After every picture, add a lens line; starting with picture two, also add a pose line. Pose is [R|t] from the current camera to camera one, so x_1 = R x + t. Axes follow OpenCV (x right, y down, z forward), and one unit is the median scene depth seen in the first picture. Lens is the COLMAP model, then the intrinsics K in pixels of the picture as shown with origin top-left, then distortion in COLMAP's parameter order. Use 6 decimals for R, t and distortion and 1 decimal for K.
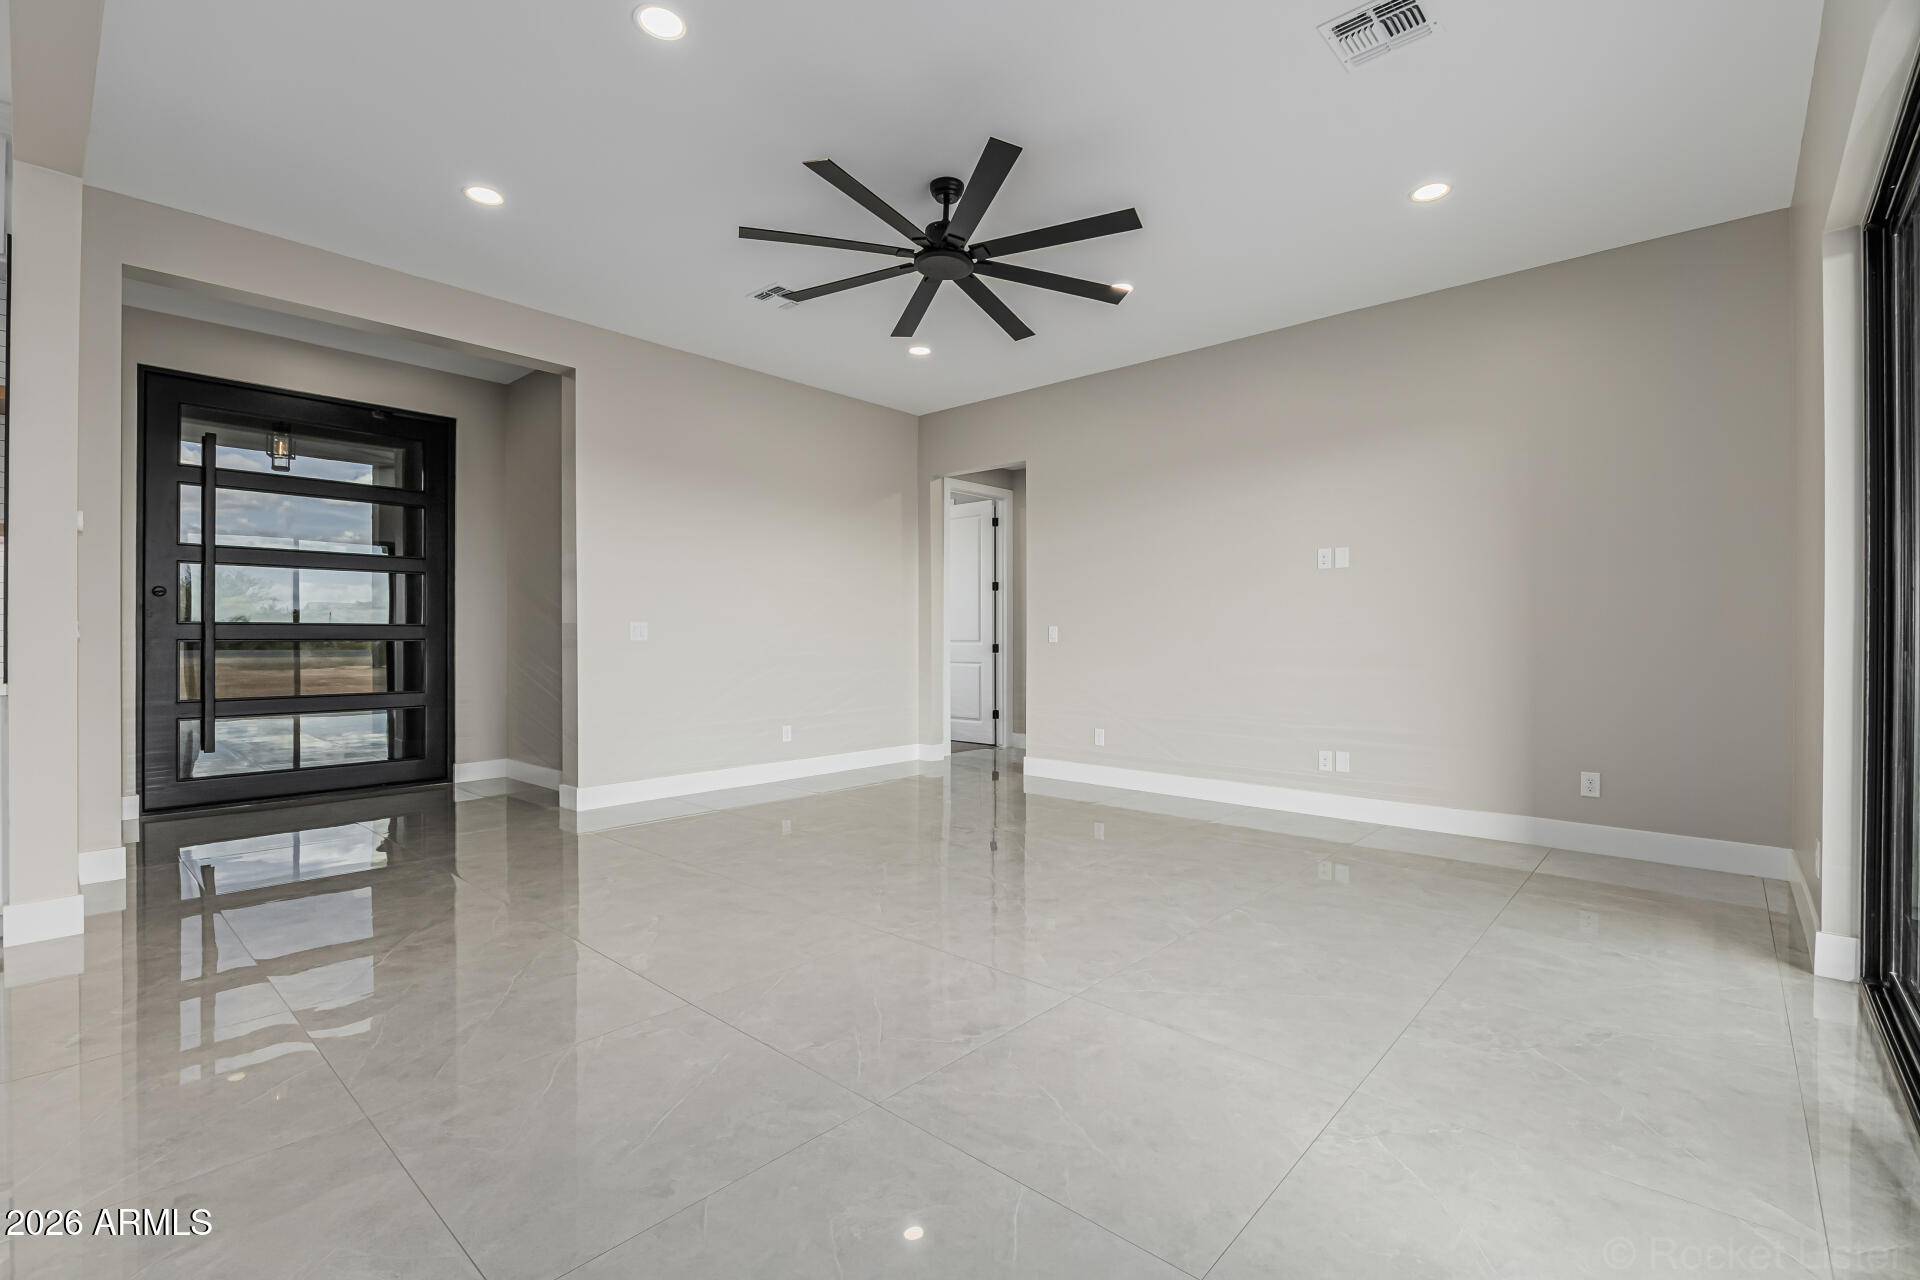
lens RADIAL K [[853.6, 0, 960.0], [0, 853.6, 640.0], [0, 0, 1]] dist [-0.002707, -0.000401]
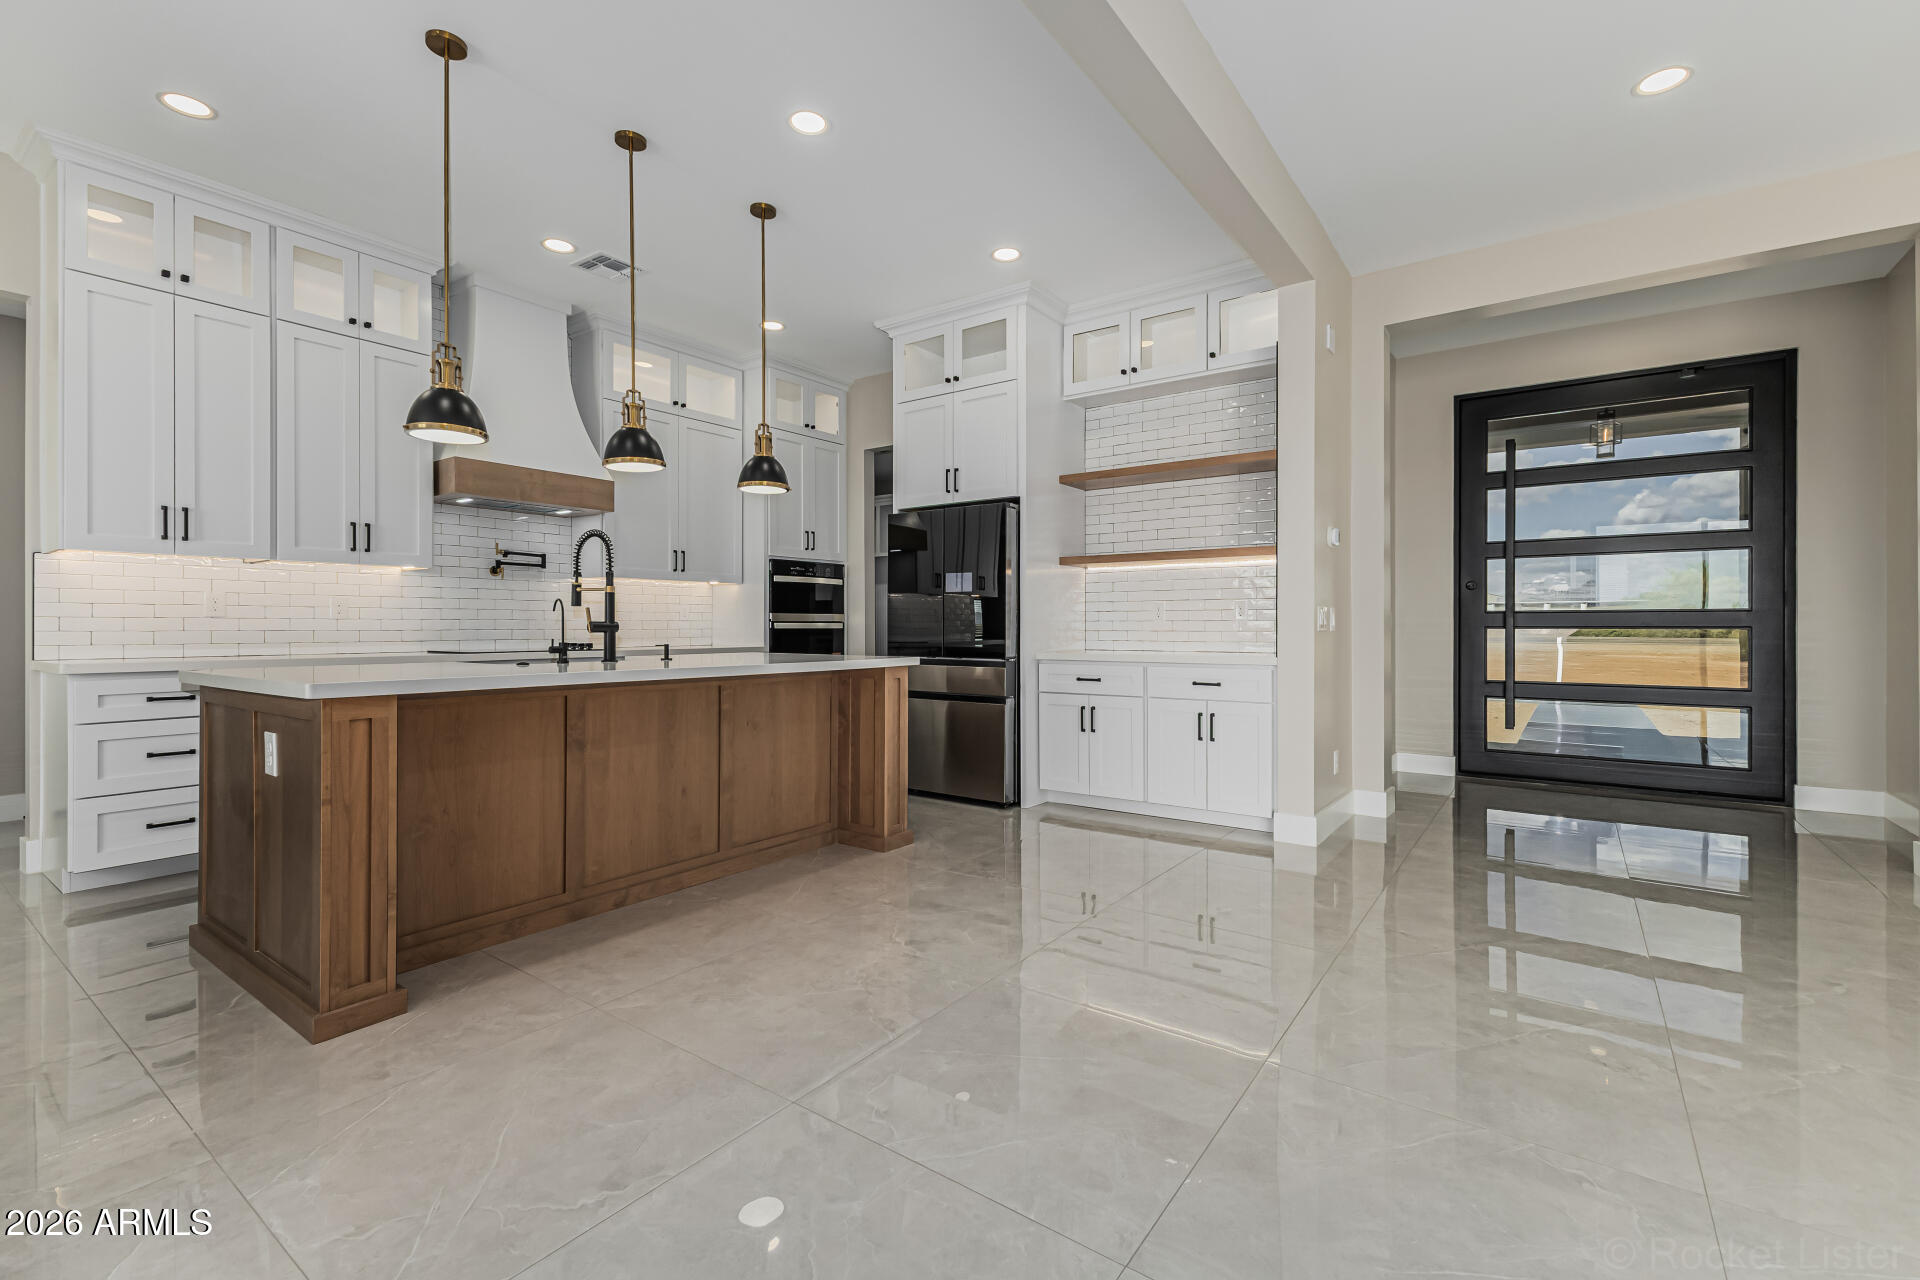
lens RADIAL K [[830.3, 0, 958.3], [0, 830.3, 622.7], [0, 0, 1]] dist [0.015503, 0.000172]
pose [[0.105092, -0.003752, -0.994455, 0.105176], [-0.002005, 0.999990, -0.003985, 0.000066], [0.994460, 0.002413, 0.105084, 0.153042]]
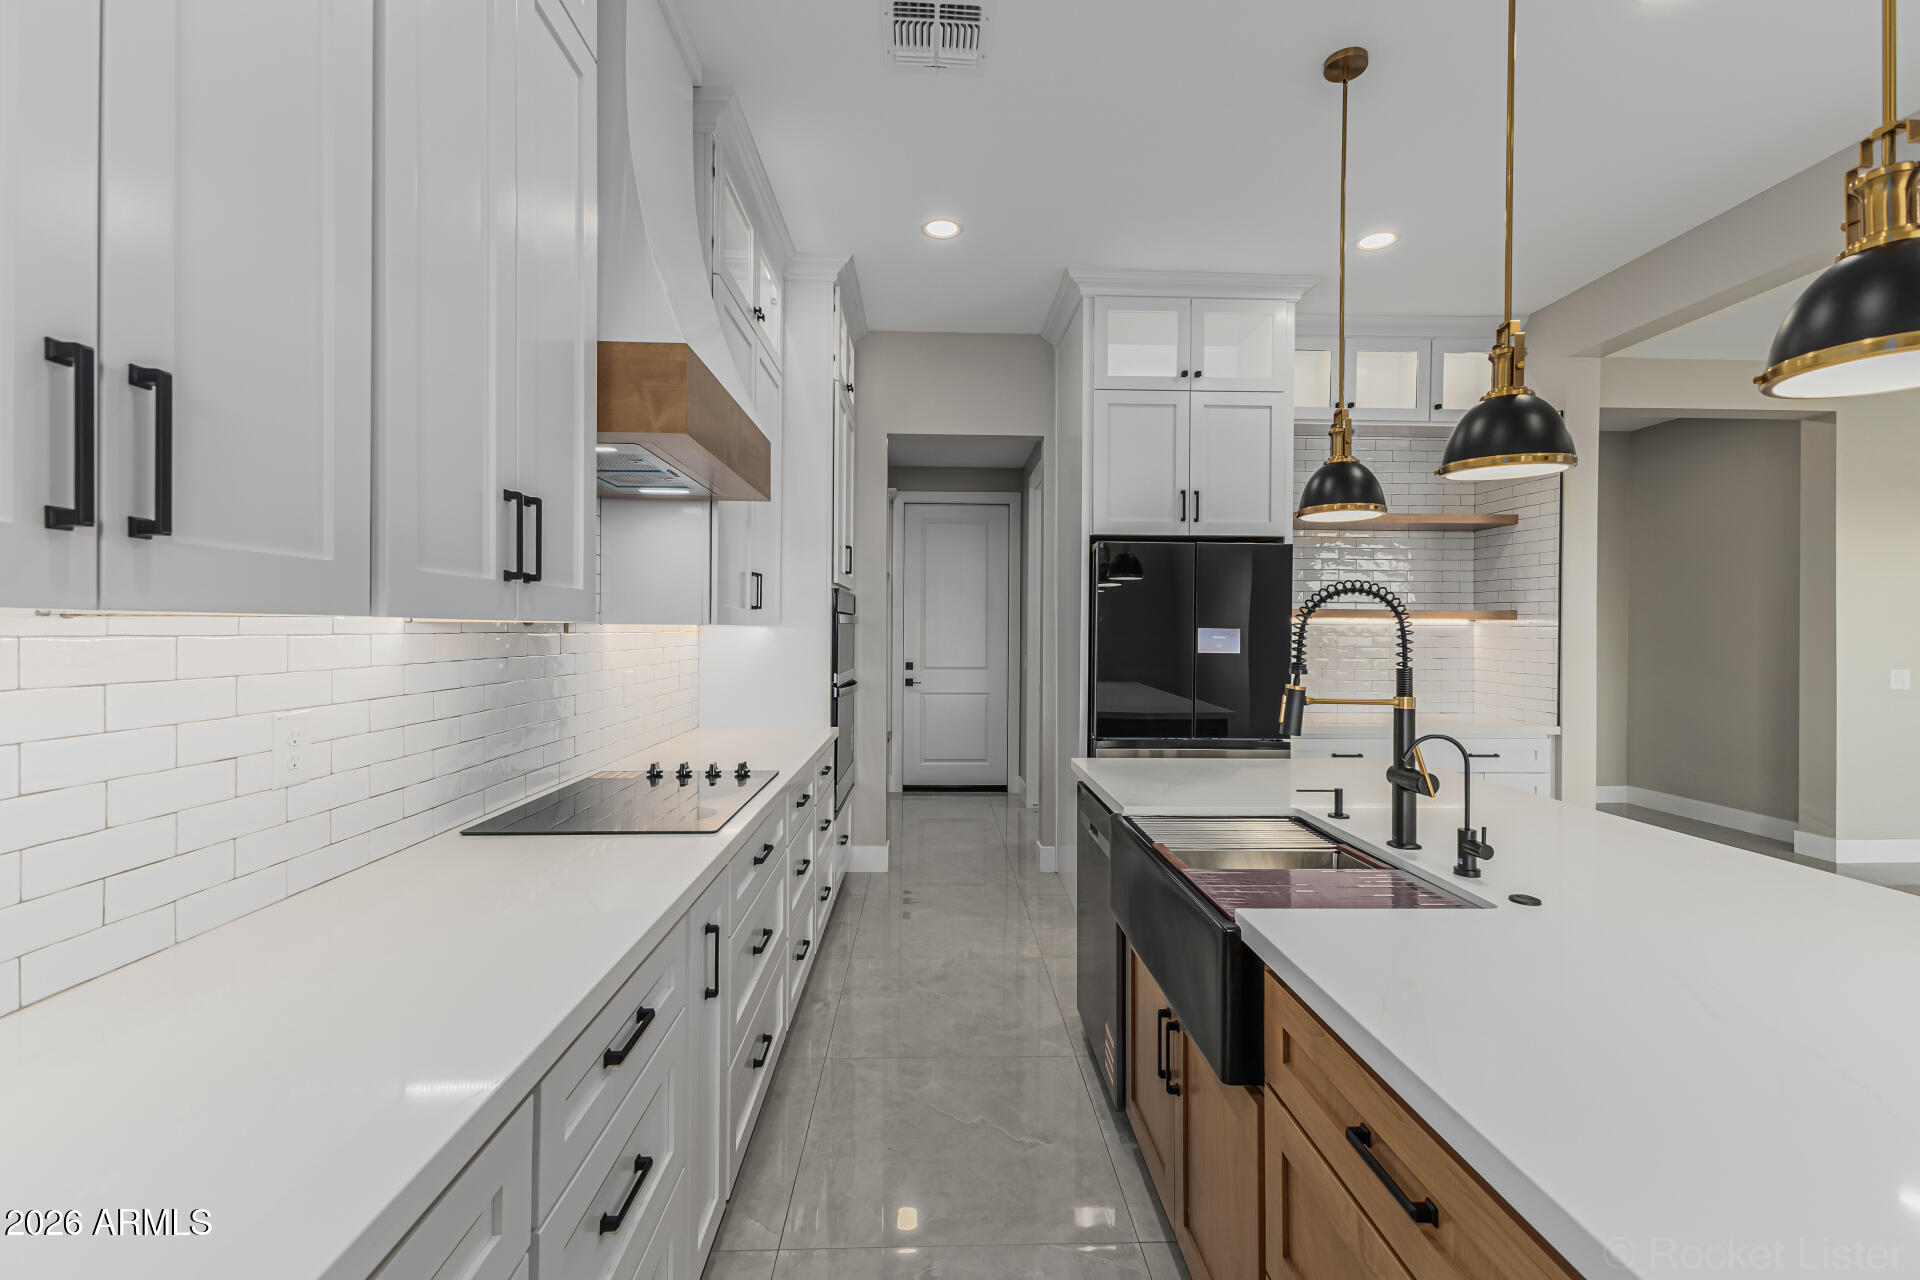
lens RADIAL K [[830.3, 0, 958.3], [0, 830.3, 622.7], [0, 0, 1]] dist [0.015503, 0.000172]
pose [[0.704202, -0.000537, -0.709999, -0.398762], [-0.008624, 0.999919, -0.009309, -0.048678], [0.709947, 0.012678, 0.704141, -0.345223]]
